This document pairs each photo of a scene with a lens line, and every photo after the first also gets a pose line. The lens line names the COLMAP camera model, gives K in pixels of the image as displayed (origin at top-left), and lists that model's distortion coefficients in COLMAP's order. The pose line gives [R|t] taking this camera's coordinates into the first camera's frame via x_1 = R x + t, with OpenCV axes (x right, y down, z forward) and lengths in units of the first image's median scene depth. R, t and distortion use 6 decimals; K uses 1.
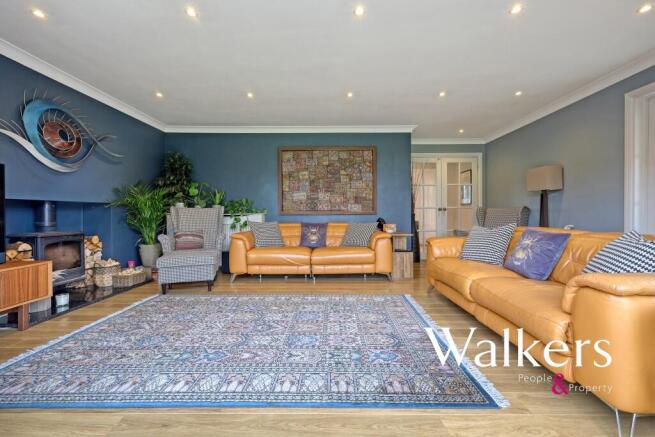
lens RADIAL K [[285.8, 0, 327.5], [0, 285.8, 218.5], [0, 0, 1]] dist [-0.000119, 0.000177]
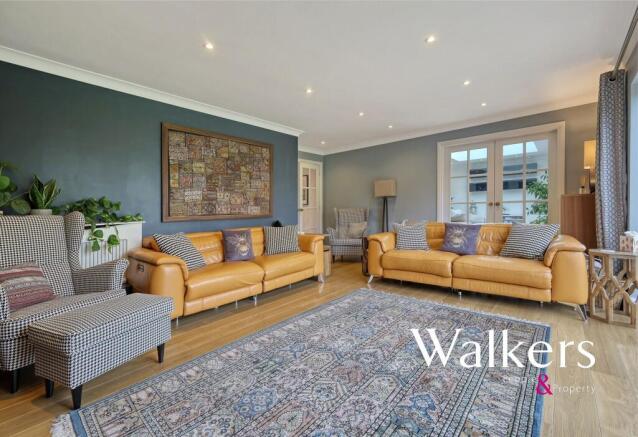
lens RADIAL K [[290.7, 0, 319.4], [0, 290.7, 210.6], [0, 0, 1]] dist [0.000904, 0.000367]
pose [[0.632024, -0.015022, 0.774803, -0.477402], [0.034955, 0.999347, -0.009138, -0.021262], [-0.774160, 0.032858, 0.632137, 0.279328]]
